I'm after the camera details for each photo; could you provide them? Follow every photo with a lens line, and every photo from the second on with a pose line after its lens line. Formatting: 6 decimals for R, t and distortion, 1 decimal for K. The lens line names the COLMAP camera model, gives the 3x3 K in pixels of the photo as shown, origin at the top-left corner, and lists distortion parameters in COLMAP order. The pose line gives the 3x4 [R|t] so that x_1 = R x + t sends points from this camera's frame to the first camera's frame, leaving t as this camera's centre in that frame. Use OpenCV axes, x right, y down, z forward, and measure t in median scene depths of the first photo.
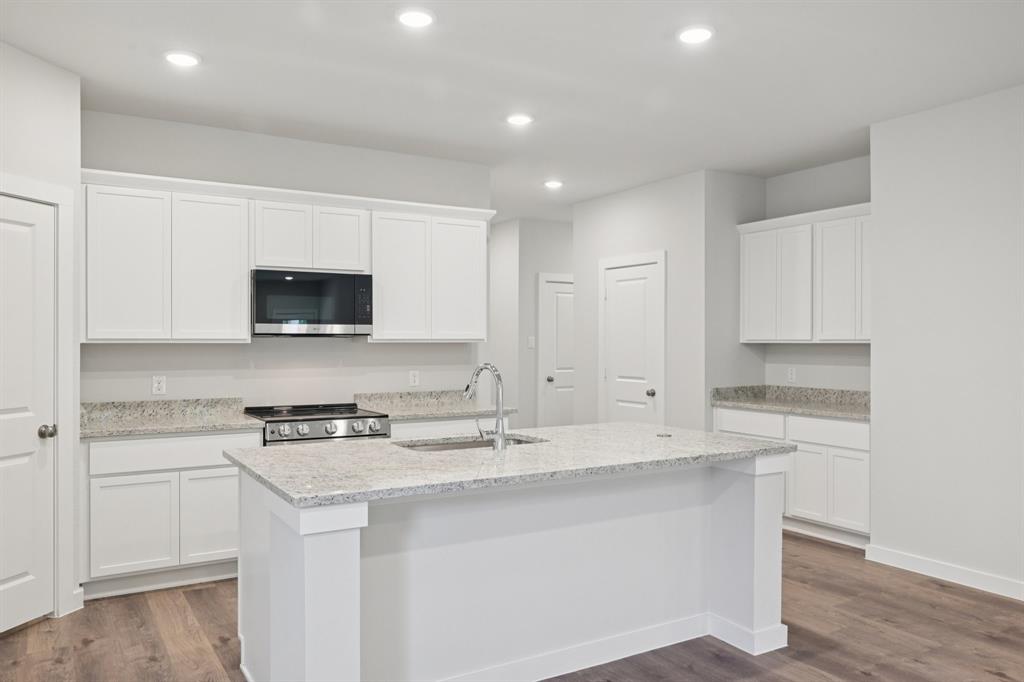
lens RADIAL K [[754.1, 0, 511.6], [0, 754.1, 344.6], [0, 0, 1]] dist [-0.029911, -0.001109]
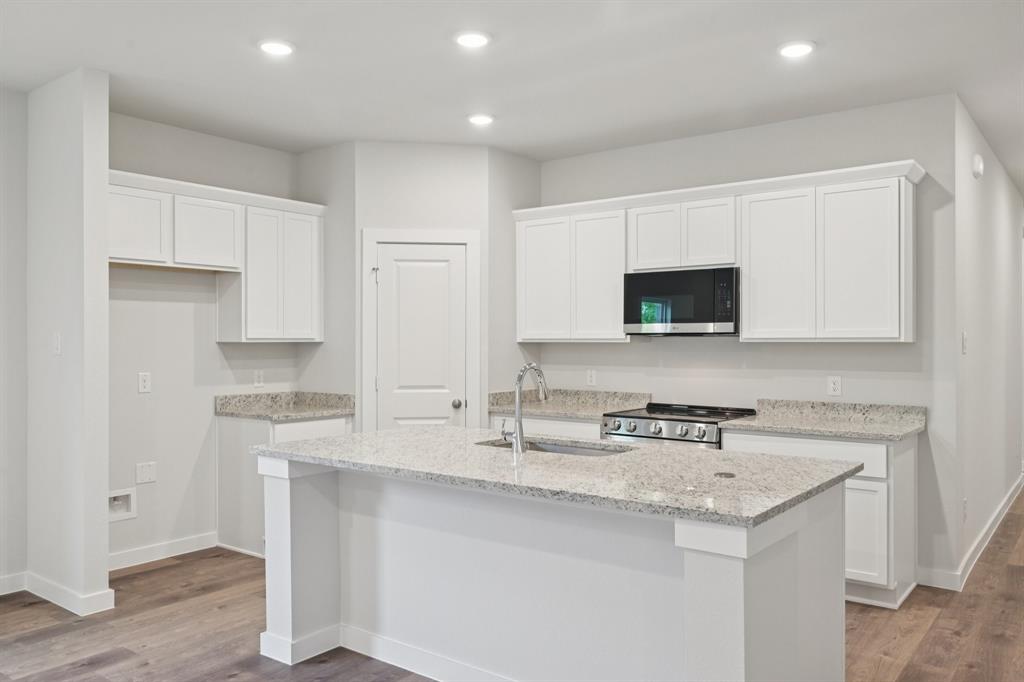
lens RADIAL K [[778.2, 0, 512.5], [0, 778.2, 335.2], [0, 0, 1]] dist [0.019805, -0.000838]
pose [[0.366710, -0.007534, -0.930305, 0.804570], [-0.003888, 0.999946, -0.009630, -0.001235], [0.930327, 0.007148, 0.366661, 0.555699]]
